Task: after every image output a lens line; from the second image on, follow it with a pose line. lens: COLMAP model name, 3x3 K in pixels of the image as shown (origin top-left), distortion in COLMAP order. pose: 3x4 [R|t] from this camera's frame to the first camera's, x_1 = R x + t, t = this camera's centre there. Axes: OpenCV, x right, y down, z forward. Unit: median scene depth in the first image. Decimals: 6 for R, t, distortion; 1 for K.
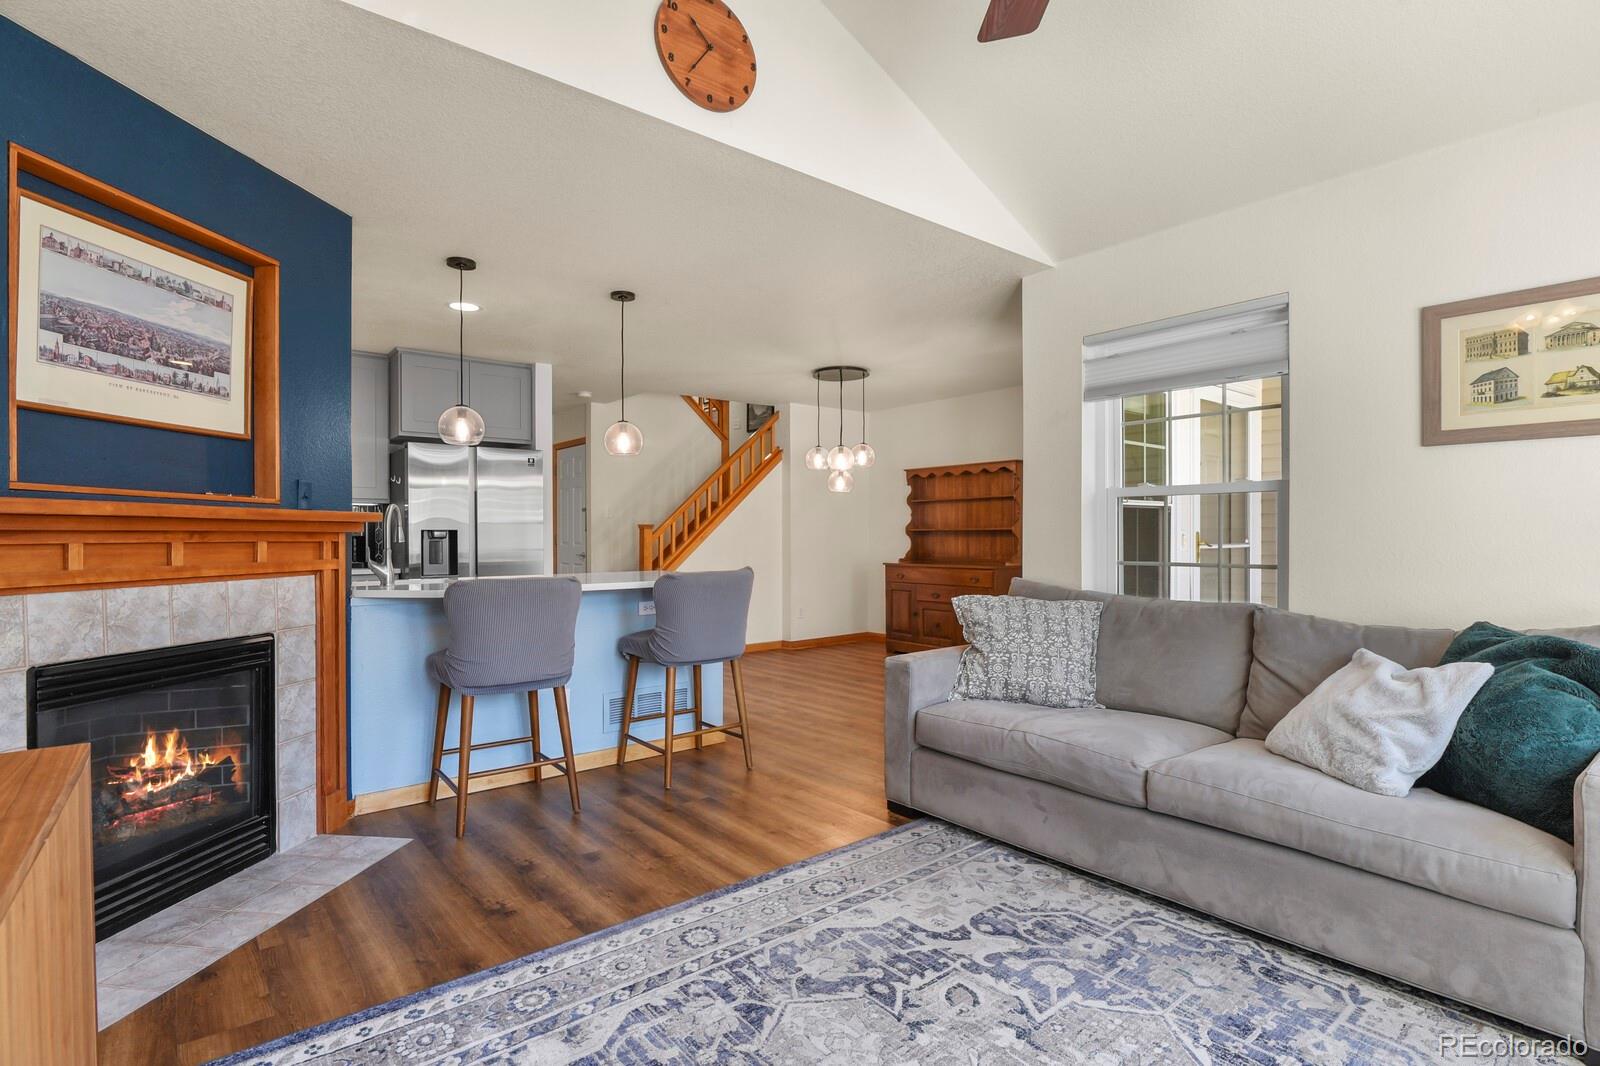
lens RADIAL K [[778.2, 0, 804.6], [0, 778.2, 536.3], [0, 0, 1]] dist [-0.008969, -0.006320]
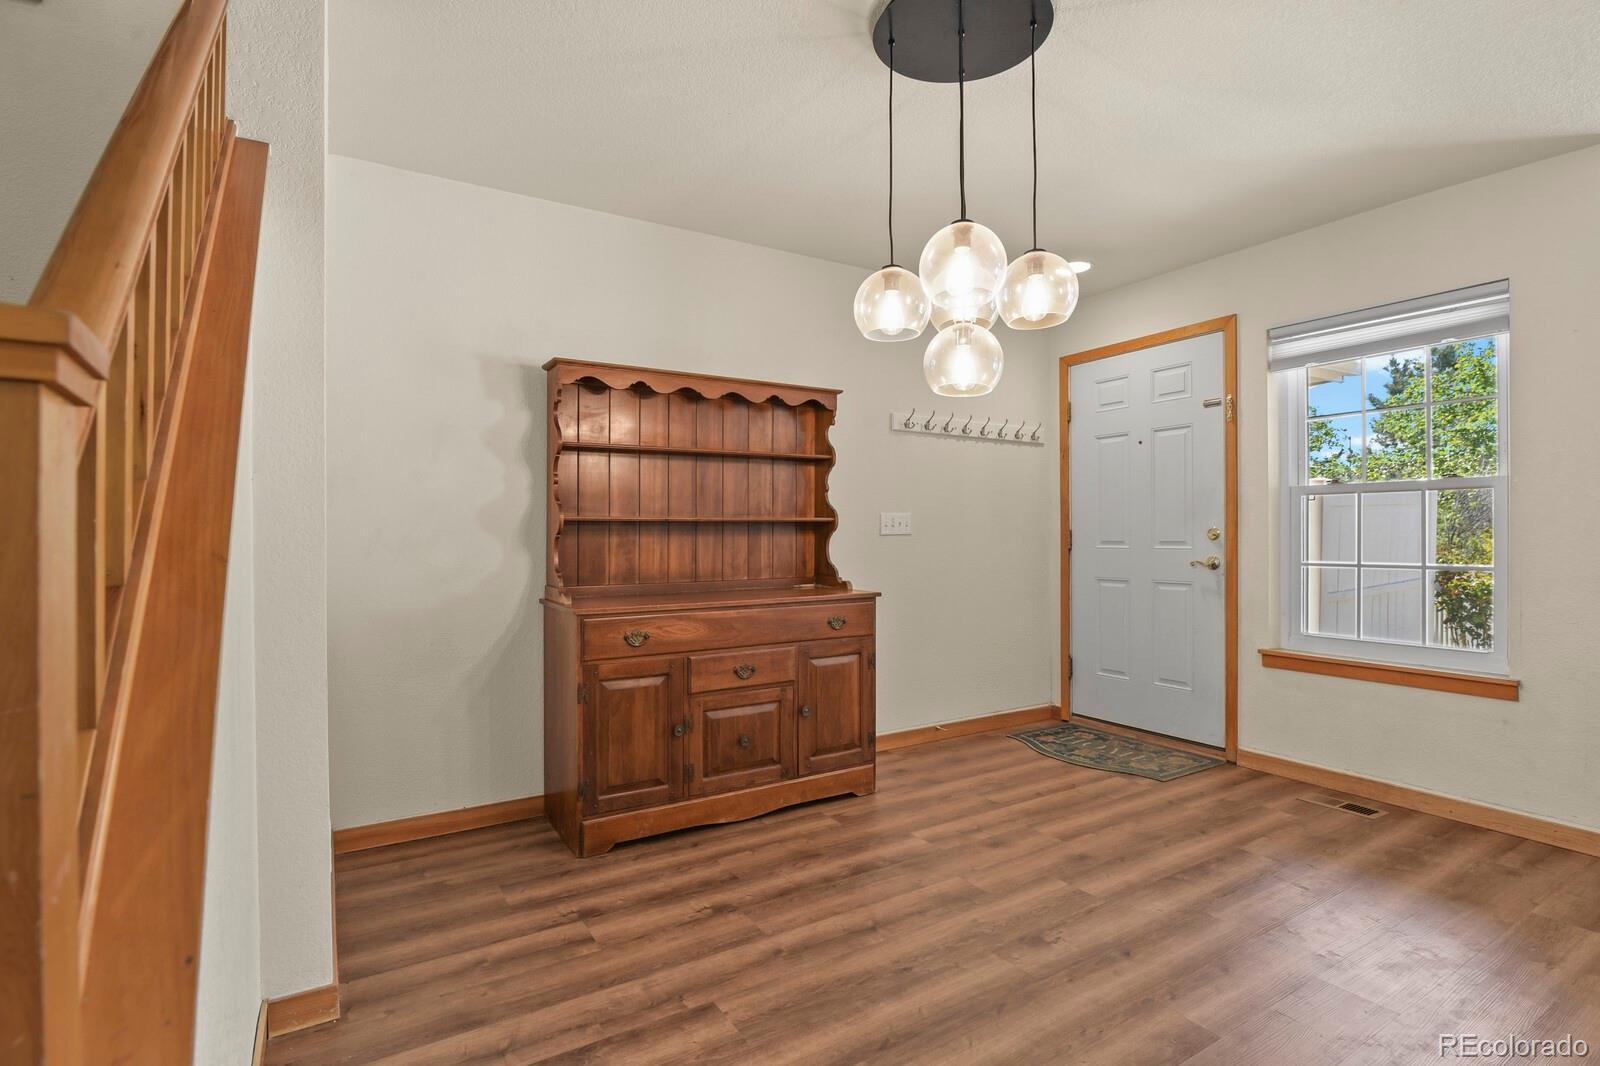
lens RADIAL K [[778.2, 0, 801.6], [0, 778.2, 539.4], [0, 0, 1]] dist [-0.008969, -0.006320]
pose [[0.132861, -0.004273, 0.991125, -0.654353], [0.003794, 0.999986, 0.003802, 0.005275], [-0.991127, 0.003255, 0.132875, 2.373108]]
